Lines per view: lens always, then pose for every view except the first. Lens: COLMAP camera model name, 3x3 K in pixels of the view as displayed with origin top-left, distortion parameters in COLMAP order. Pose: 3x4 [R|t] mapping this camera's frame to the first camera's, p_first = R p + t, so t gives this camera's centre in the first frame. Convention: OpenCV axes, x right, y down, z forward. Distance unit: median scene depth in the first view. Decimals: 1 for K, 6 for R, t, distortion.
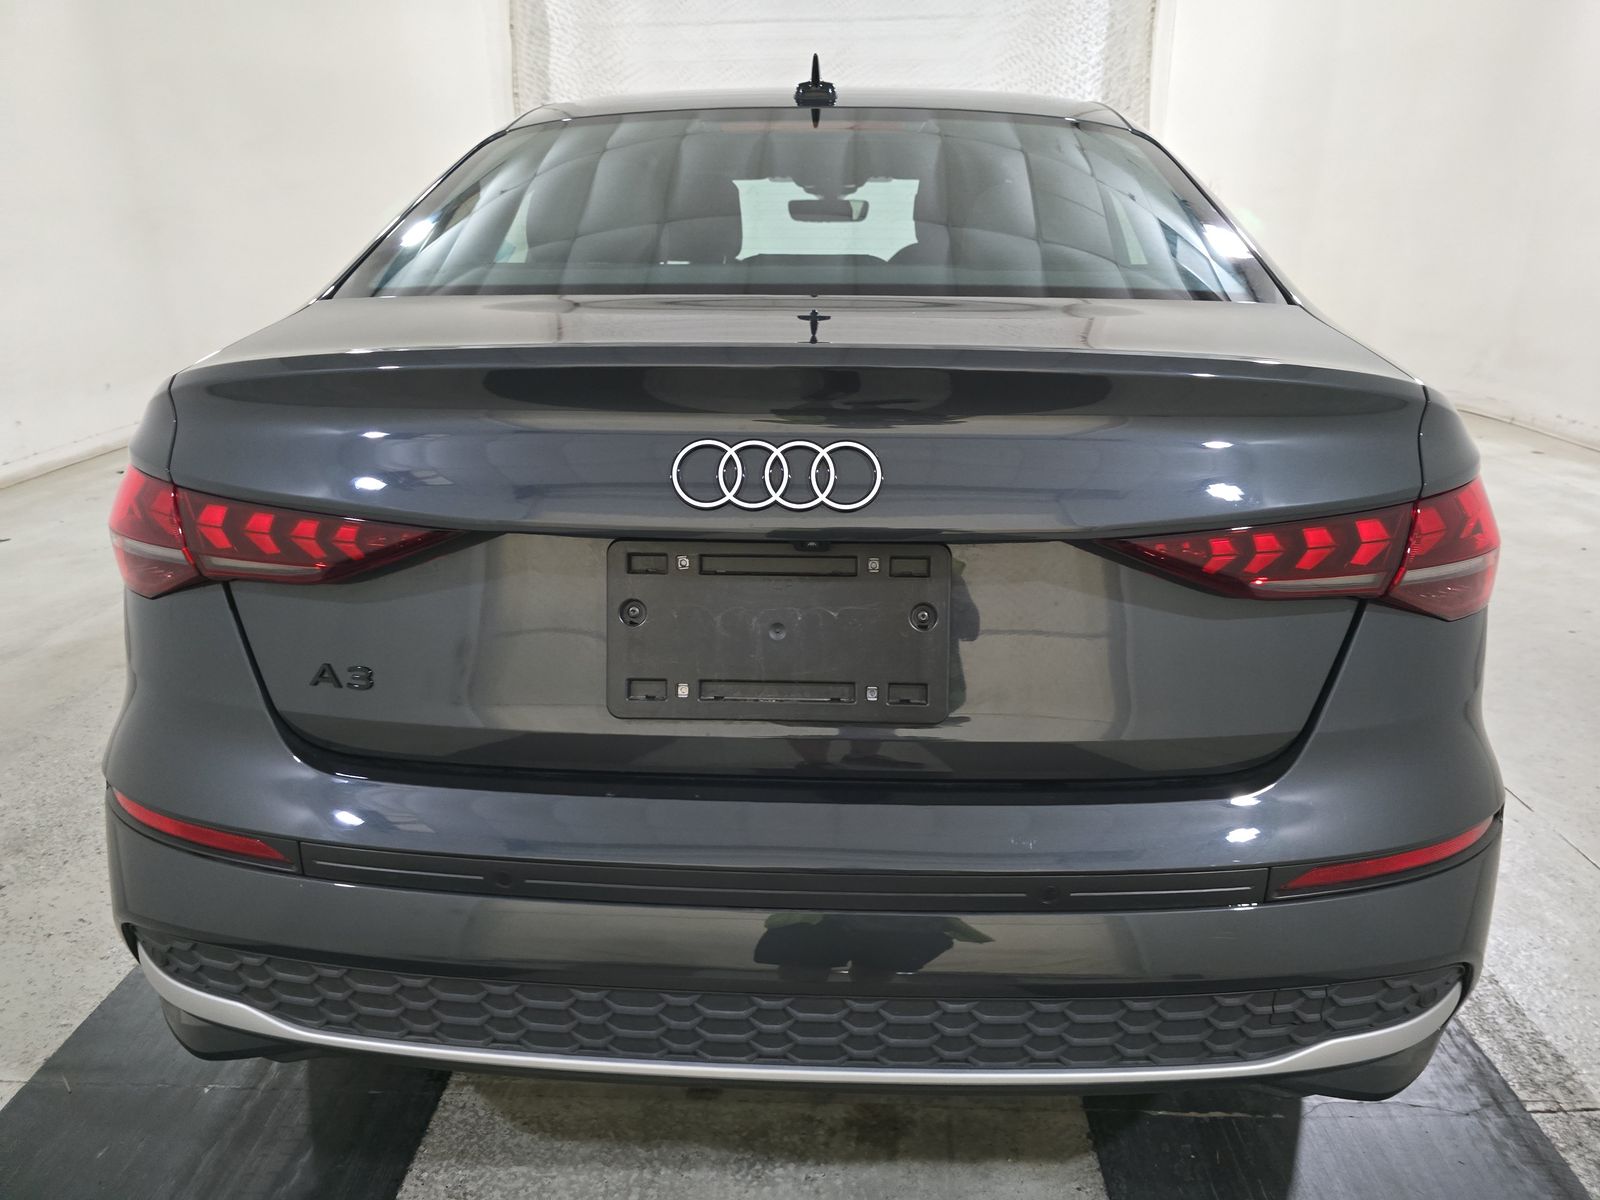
lens RADIAL K [[1058.3, 0, 806.3], [0, 1058.3, 606.7], [0, 0, 1]] dist [0.003757, -0.012194]
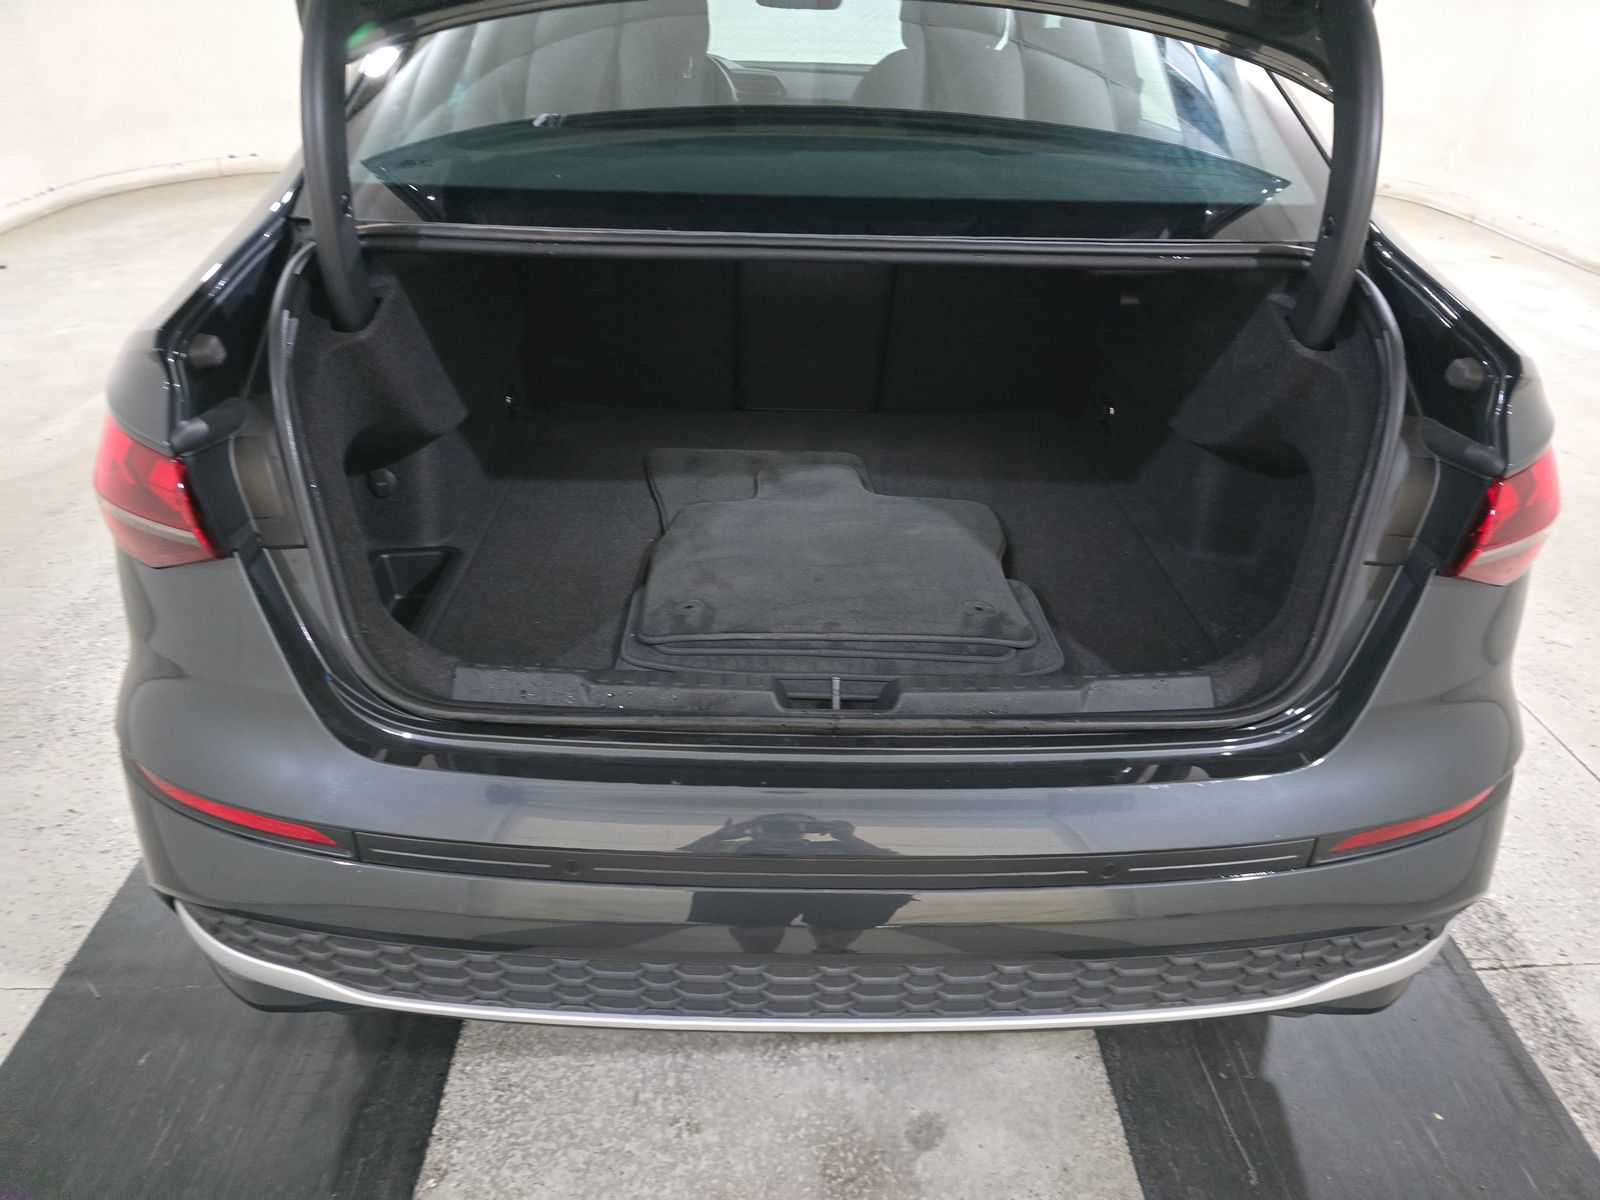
lens RADIAL K [[1058.3, 0, 804.5], [0, 1058.3, 603.9], [0, 0, 1]] dist [0.003757, -0.012194]
pose [[0.997915, -0.012807, 0.063252, -0.087052], [-0.000333, 0.979075, 0.203498, -0.130324], [-0.064534, -0.203095, 0.977030, 0.042280]]
